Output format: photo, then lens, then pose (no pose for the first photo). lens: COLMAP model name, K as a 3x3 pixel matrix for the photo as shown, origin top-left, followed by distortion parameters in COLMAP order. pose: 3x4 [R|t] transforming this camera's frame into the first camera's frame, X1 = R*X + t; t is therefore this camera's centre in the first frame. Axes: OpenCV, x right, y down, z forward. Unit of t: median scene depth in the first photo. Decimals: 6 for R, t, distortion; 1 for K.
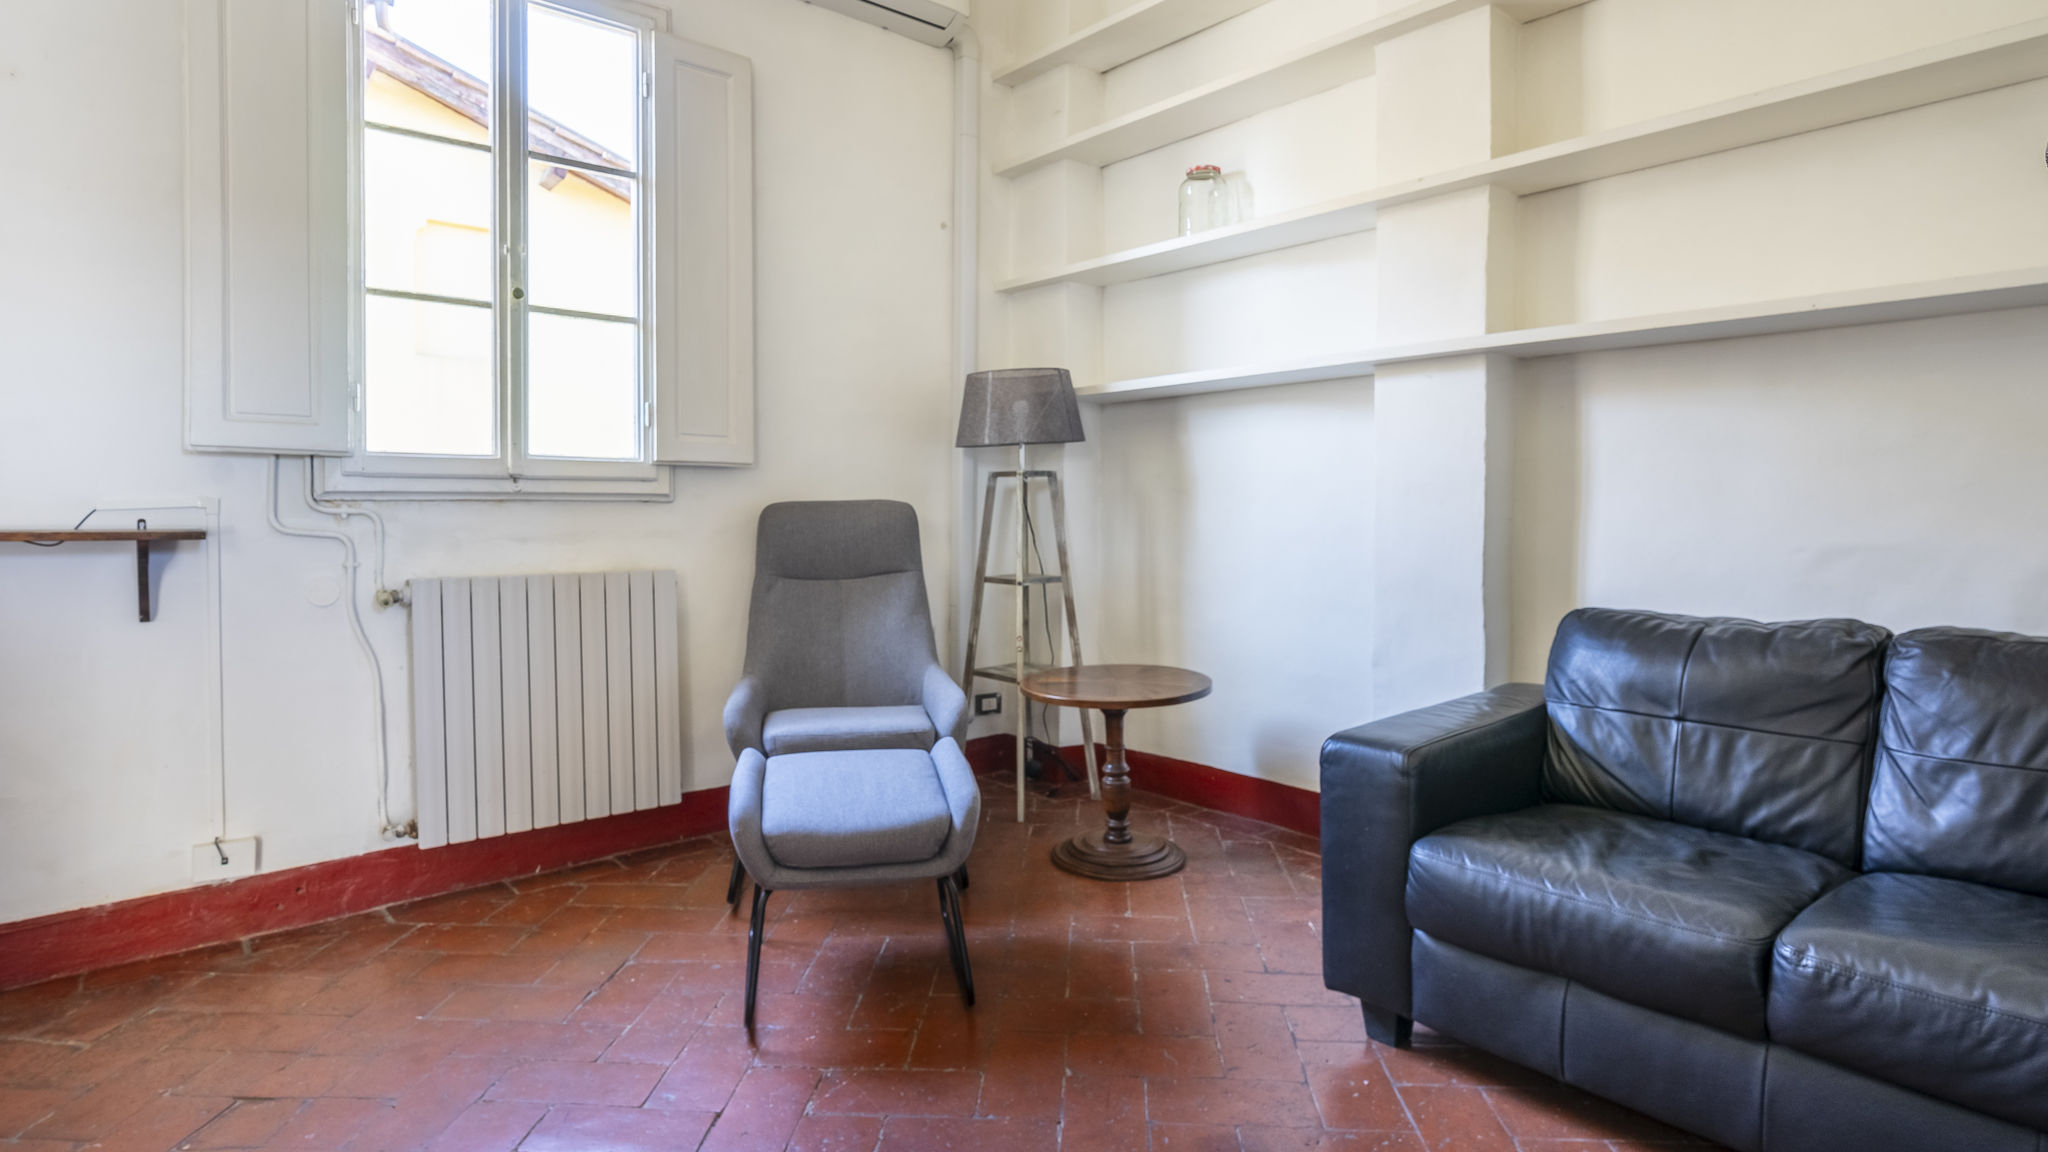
lens RADIAL K [[1055.4, 0, 1027.3], [0, 1055.4, 561.0], [0, 0, 1]] dist [-0.000681, 0.000032]
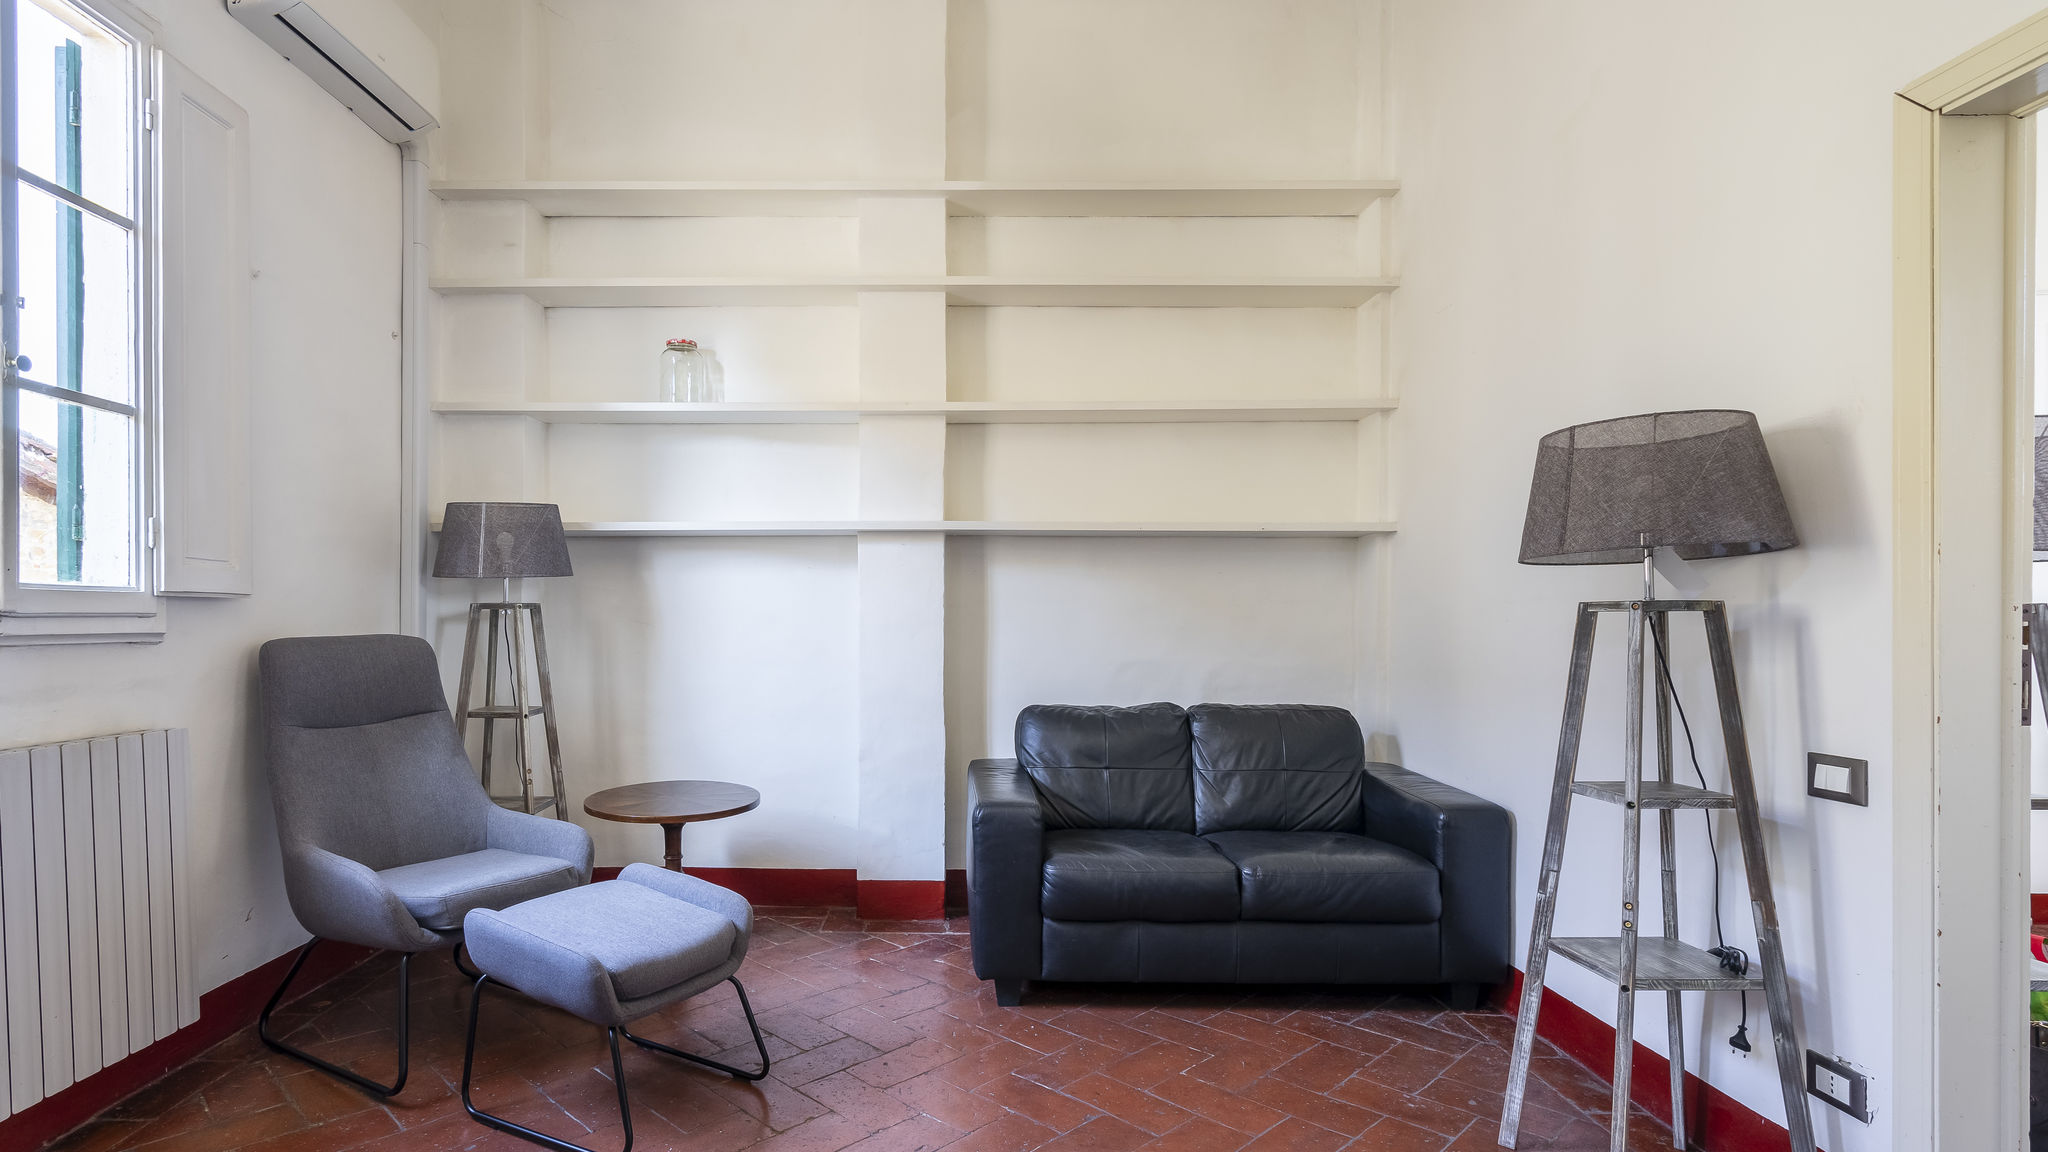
lens RADIAL K [[1036.7, 0, 944.5], [0, 1036.7, 654.8], [0, 0, 1]] dist [0.001330, 0.000668]
pose [[0.672177, -0.024721, 0.739978, -0.544732], [0.033850, 0.999423, 0.002639, -0.030715], [-0.739616, 0.023274, 0.672626, 0.050000]]
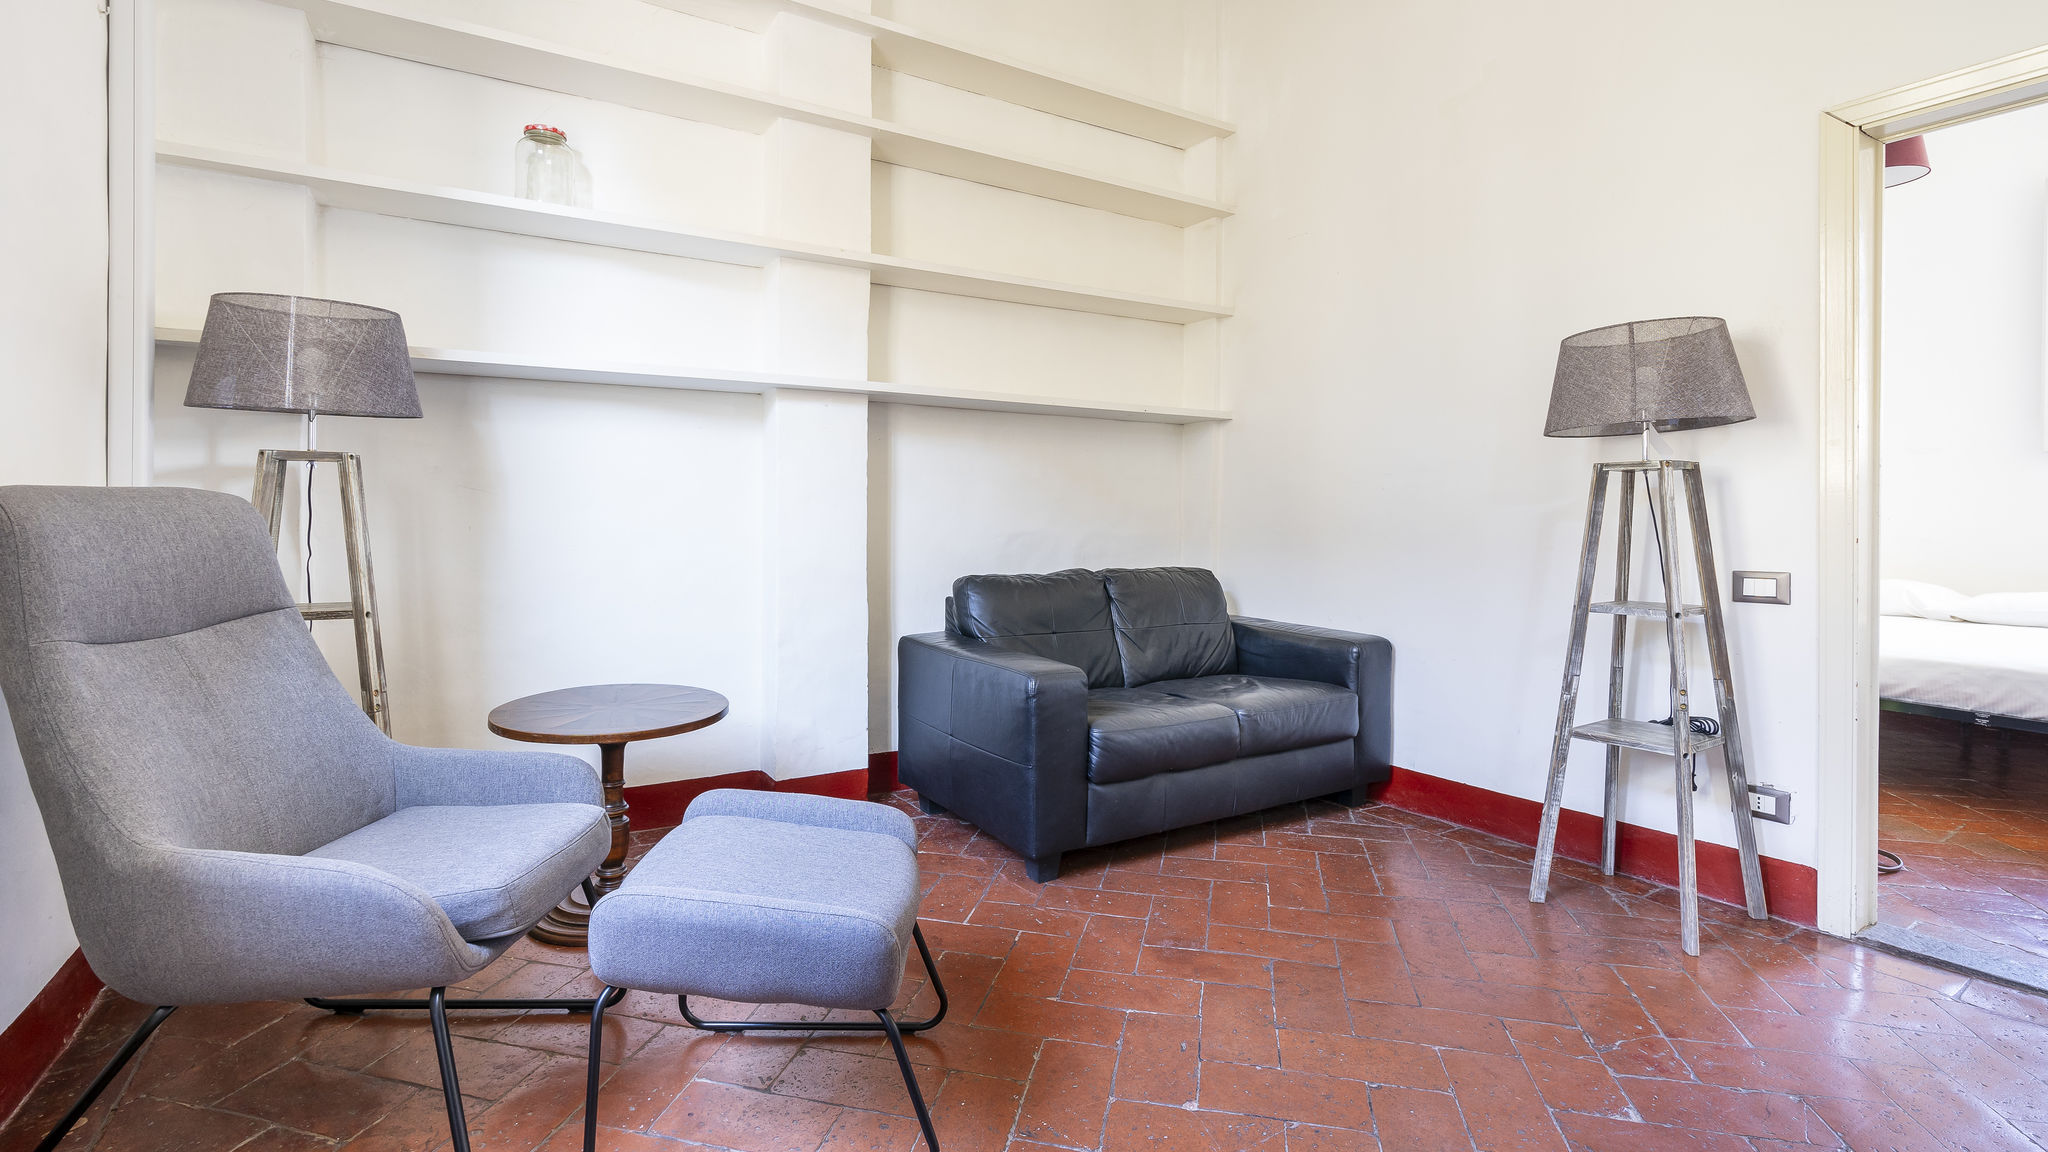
lens RADIAL K [[923.9, 0, 1018.1], [0, 923.9, 541.4], [0, 0, 1]] dist [0.000870, 0.000521]
pose [[0.182743, -0.026726, 0.982797, -0.614471], [0.047156, 0.998718, 0.018390, -0.020635], [-0.982029, 0.042984, 0.183769, 0.539731]]
